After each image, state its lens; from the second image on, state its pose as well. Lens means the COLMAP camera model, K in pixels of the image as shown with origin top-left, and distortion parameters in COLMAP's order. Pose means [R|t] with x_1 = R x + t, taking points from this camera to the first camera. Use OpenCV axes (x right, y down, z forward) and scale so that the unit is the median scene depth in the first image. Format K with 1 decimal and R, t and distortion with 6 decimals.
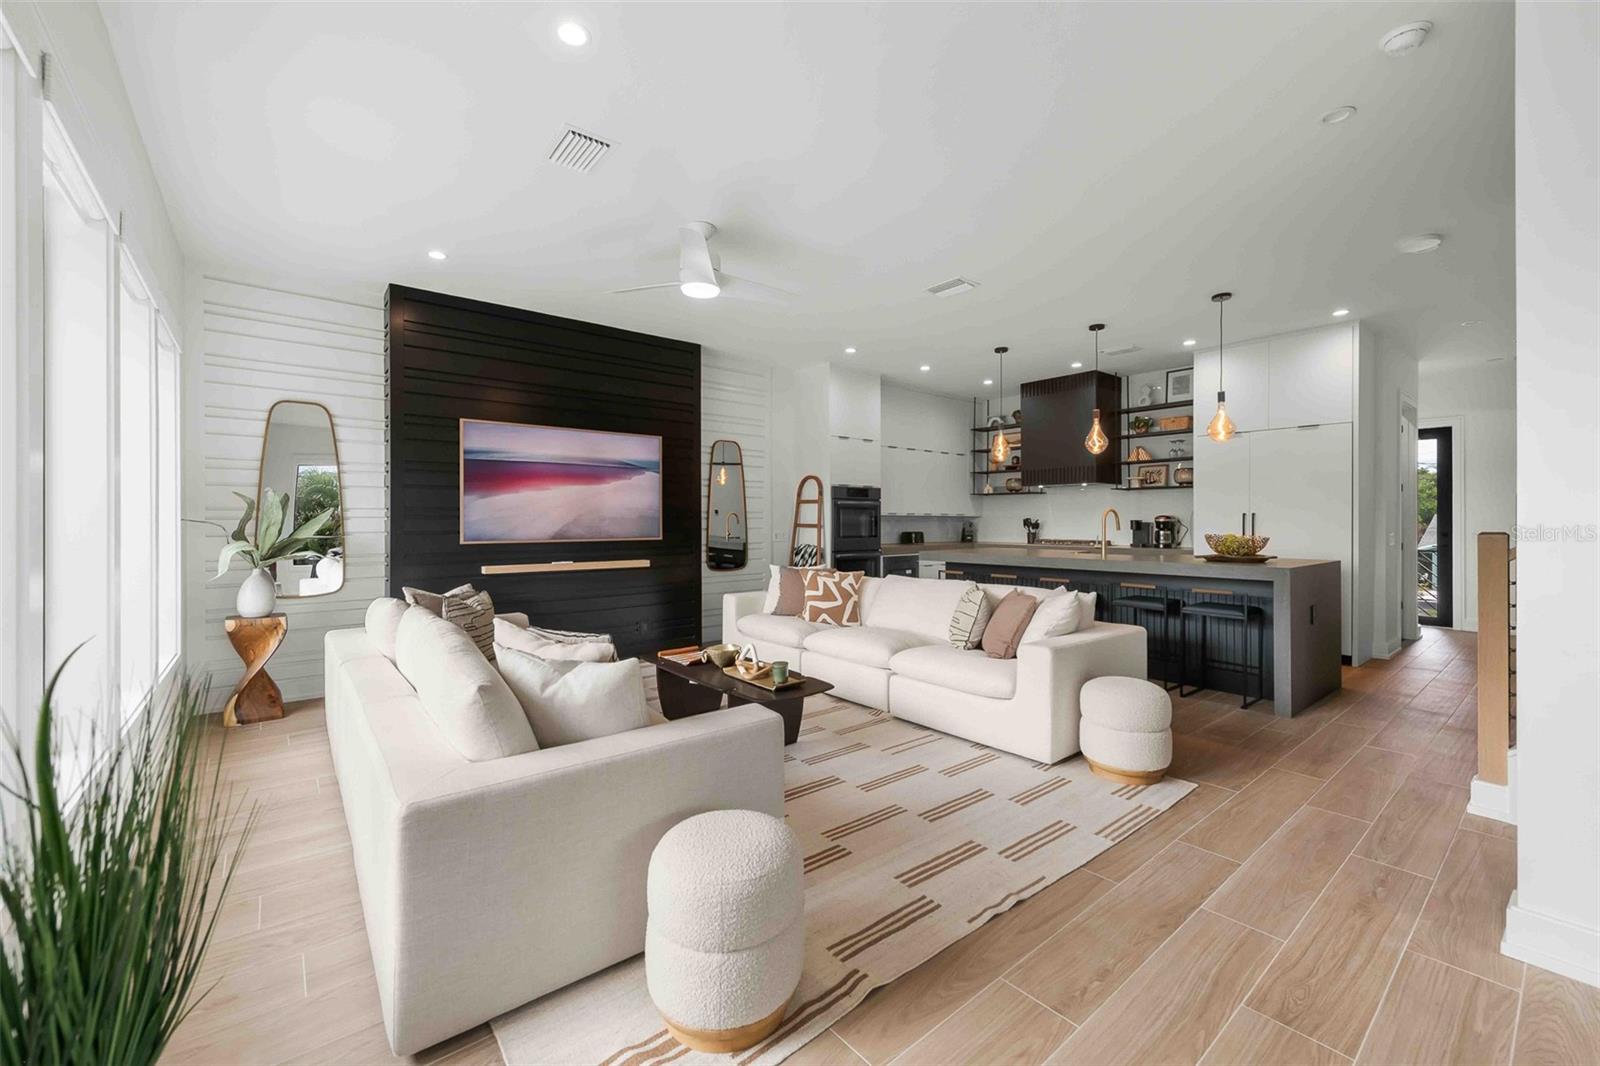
lens RADIAL K [[644.2, 0, 813.7], [0, 644.2, 524.6], [0, 0, 1]] dist [0.006043, -0.001152]
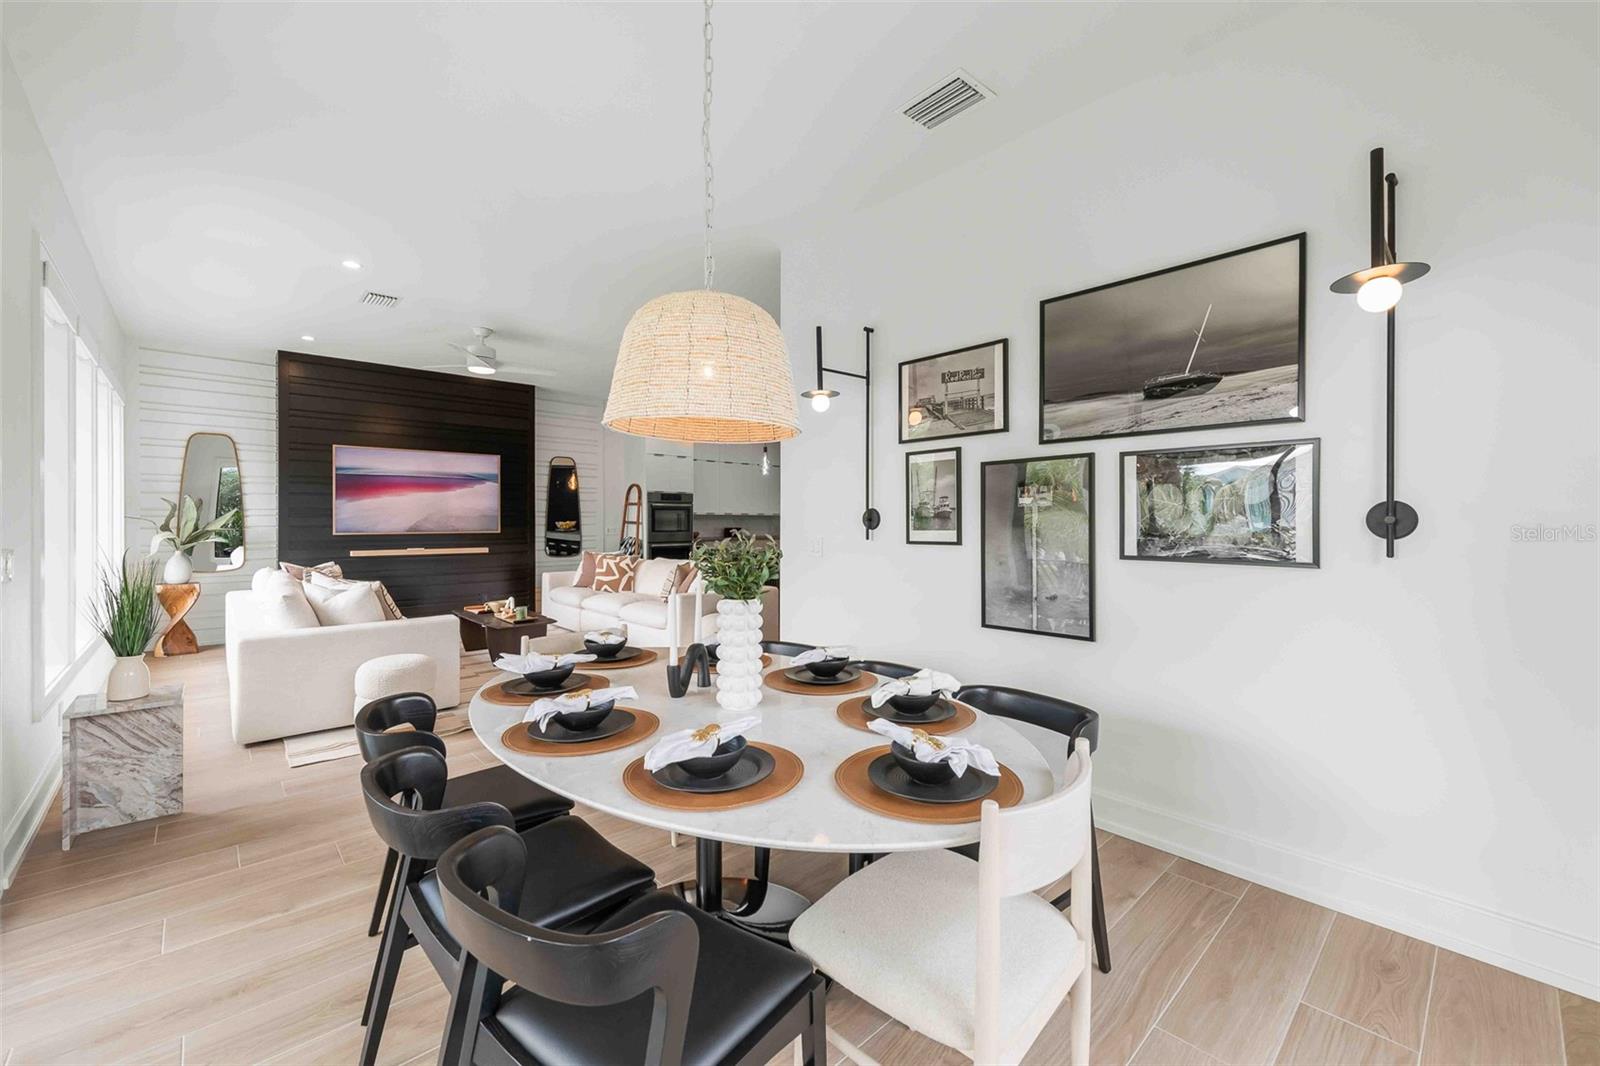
lens RADIAL K [[644.2, 0, 810.8], [0, 644.2, 521.8], [0, 0, 1]] dist [0.006043, -0.001152]
pose [[0.998219, 0.002727, 0.059598, 0.392581], [-0.002701, 0.999996, -0.000524, 0.000062], [-0.059599, 0.000362, 0.998222, -0.447302]]
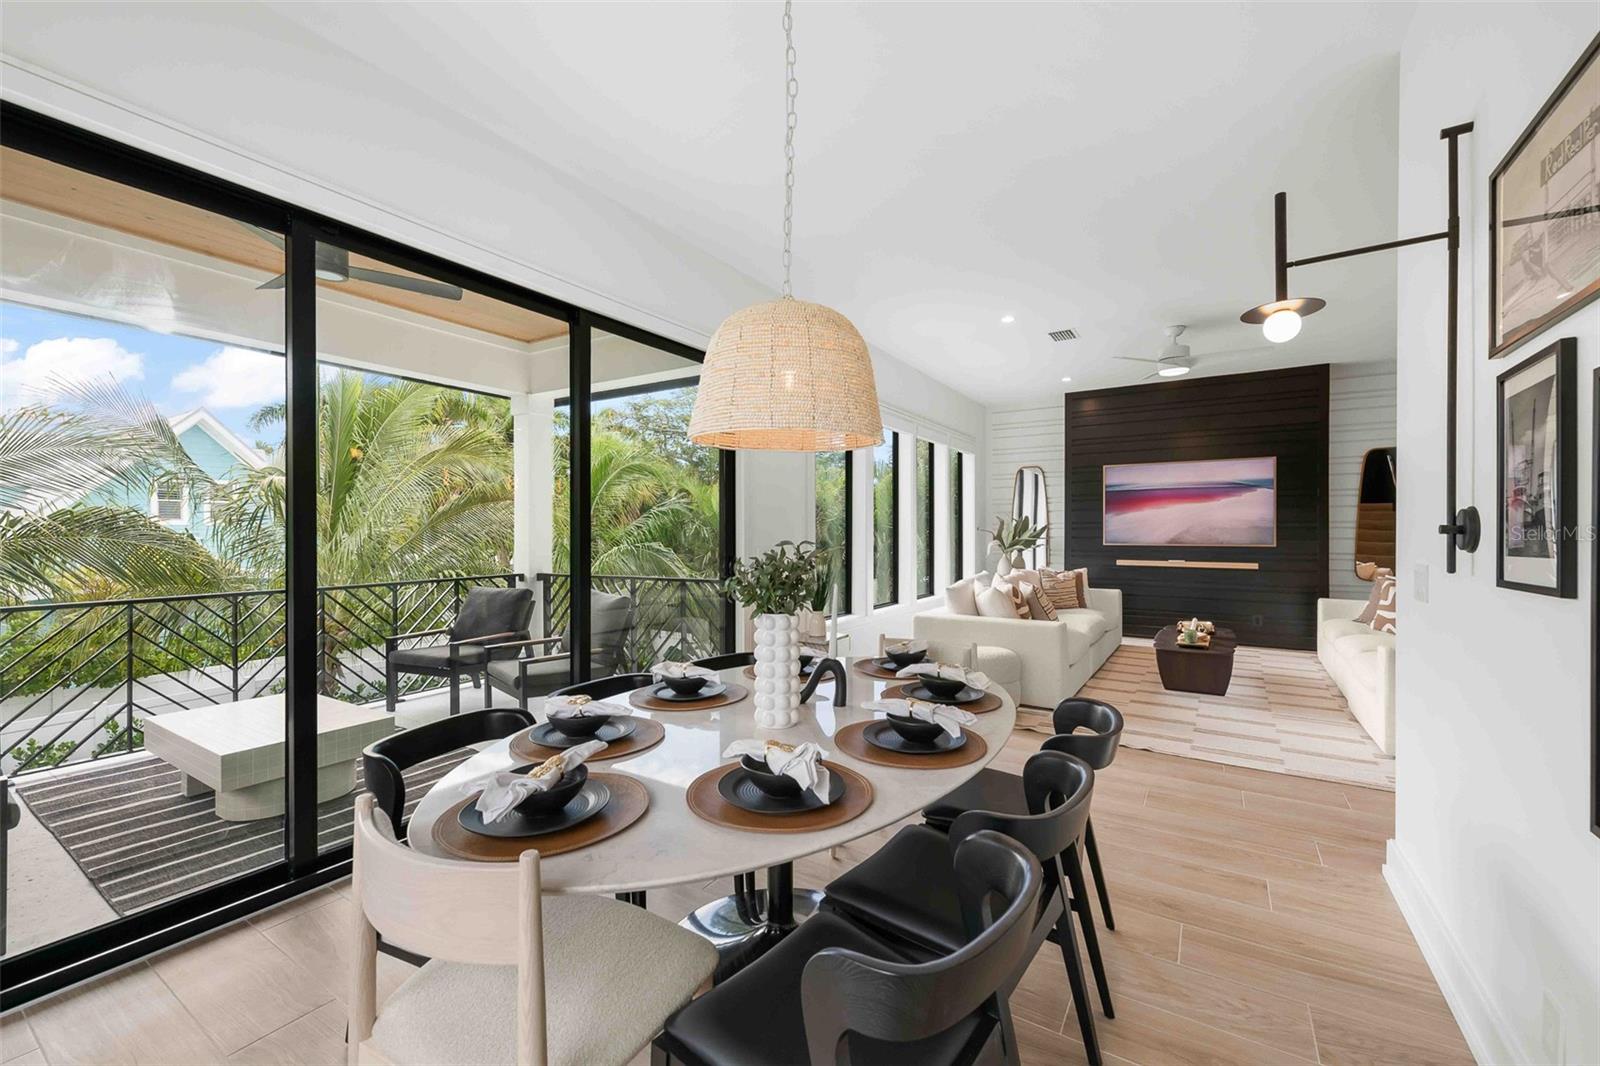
lens RADIAL K [[644.2, 0, 811.5], [0, 644.2, 531.4], [0, 0, 1]] dist [0.006043, -0.001152]
pose [[0.317699, 0.002812, -0.948187, 0.707844], [-0.006015, 0.999981, 0.000950, -0.000551], [0.948172, 0.005401, 0.317711, -0.174320]]
